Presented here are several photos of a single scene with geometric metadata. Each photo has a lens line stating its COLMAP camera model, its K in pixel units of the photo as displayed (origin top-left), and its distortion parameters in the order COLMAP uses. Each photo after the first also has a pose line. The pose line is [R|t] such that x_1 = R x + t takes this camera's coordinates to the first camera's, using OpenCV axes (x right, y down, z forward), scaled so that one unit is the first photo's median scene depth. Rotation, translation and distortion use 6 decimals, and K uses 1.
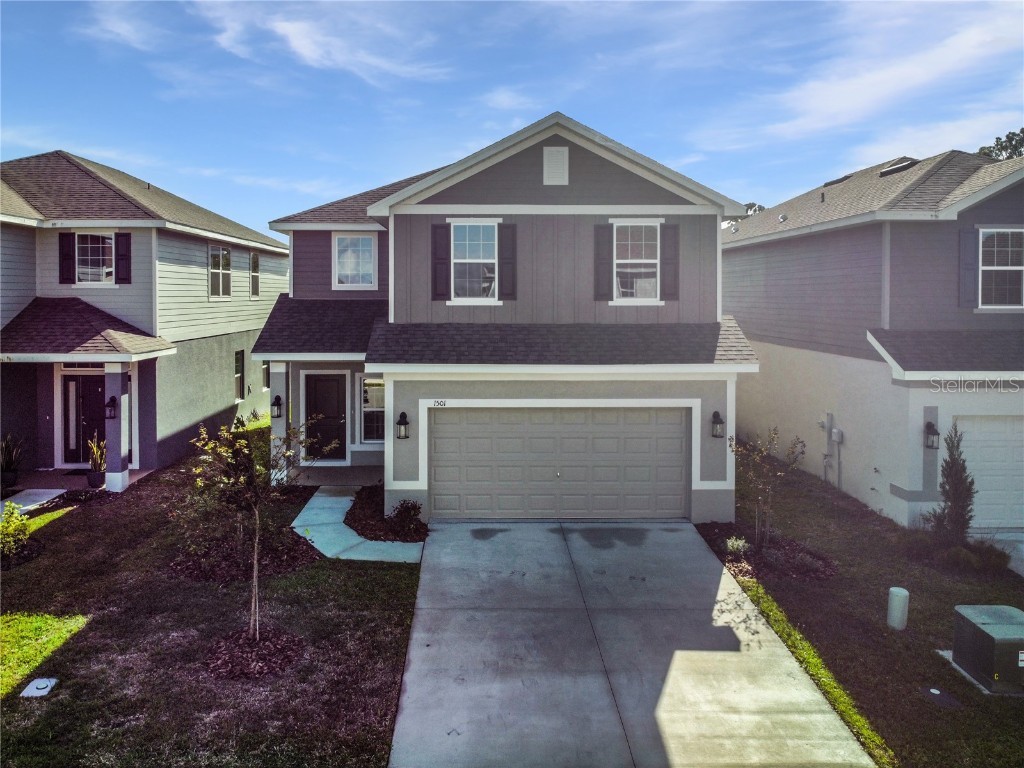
lens RADIAL K [[772.0, 0, 482.4], [0, 772.0, 393.9], [0, 0, 1]] dist [-0.009727, 0.004958]
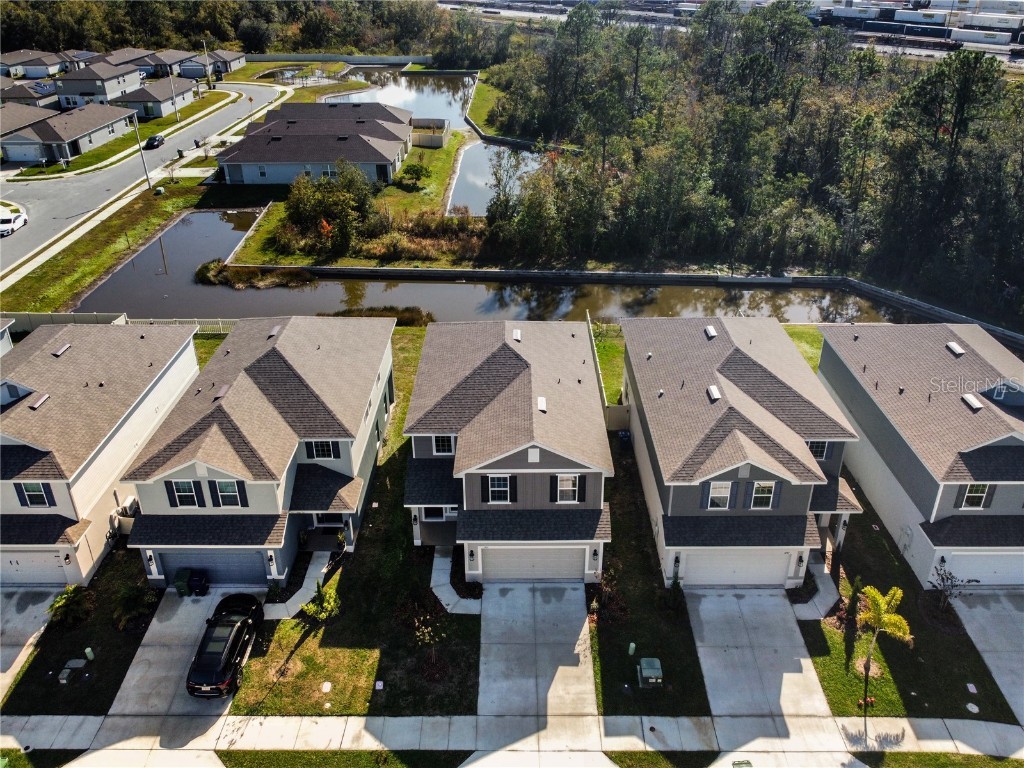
lens RADIAL K [[772.0, 0, 513.1], [0, 772.0, 384.3], [0, 0, 1]] dist [-0.009727, 0.004958]
pose [[0.999903, -0.000095, -0.013936, 0.083953], [0.006276, 0.895917, 0.444177, -1.930309], [0.012443, -0.444222, 0.895830, -1.251812]]
